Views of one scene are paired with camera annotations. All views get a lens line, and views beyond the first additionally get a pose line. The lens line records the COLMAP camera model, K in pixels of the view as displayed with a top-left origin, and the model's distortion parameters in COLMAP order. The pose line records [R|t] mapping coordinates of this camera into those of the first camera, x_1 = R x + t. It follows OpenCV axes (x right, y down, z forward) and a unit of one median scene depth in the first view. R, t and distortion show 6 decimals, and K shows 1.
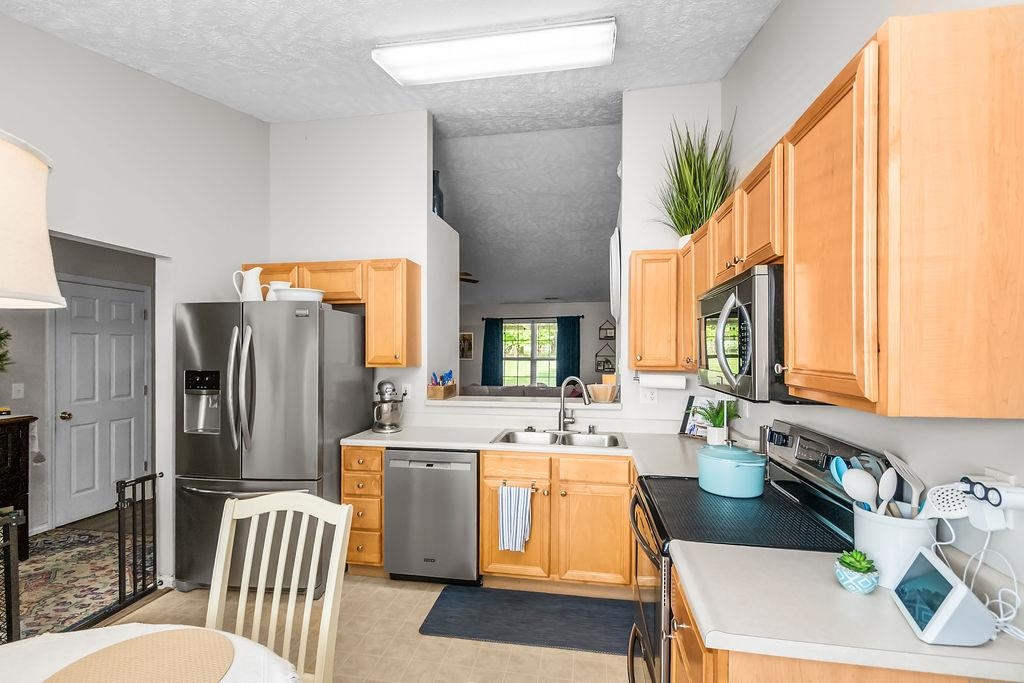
lens RADIAL K [[444.1, 0, 515.6], [0, 444.1, 370.0], [0, 0, 1]] dist [0.009471, 0.000007]
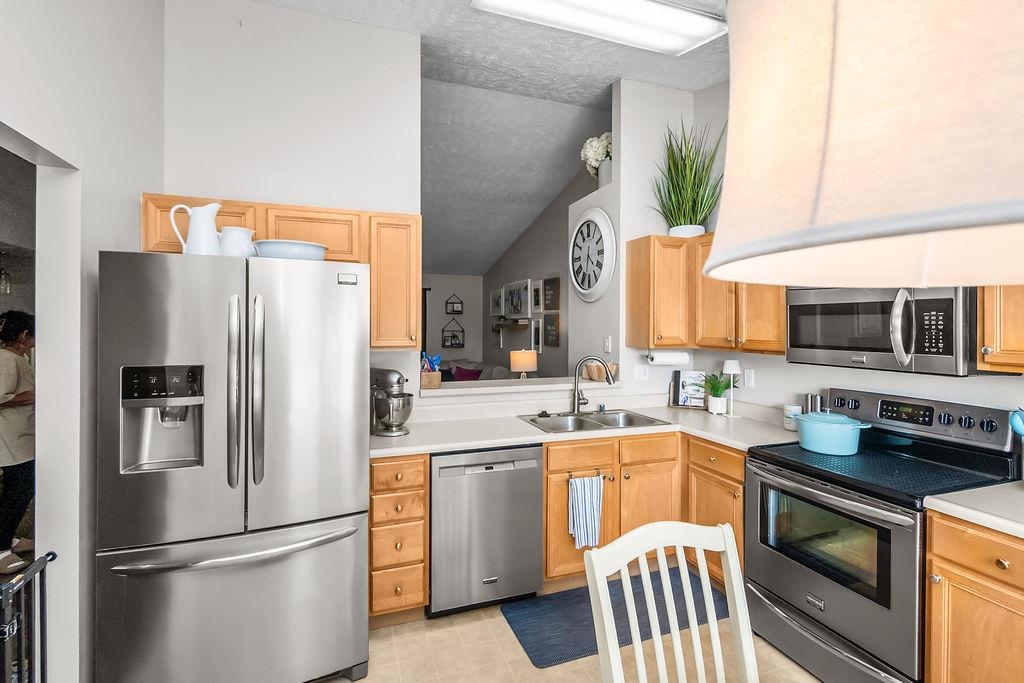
lens RADIAL K [[460.6, 0, 512.0], [0, 460.6, 341.5], [0, 0, 1]] dist [0.003244, -0.000221]
pose [[0.874877, -0.014970, 0.484113, -0.524681], [0.017076, 0.999854, 0.000058, -0.021225], [-0.484043, 0.008216, 0.875005, 0.201226]]
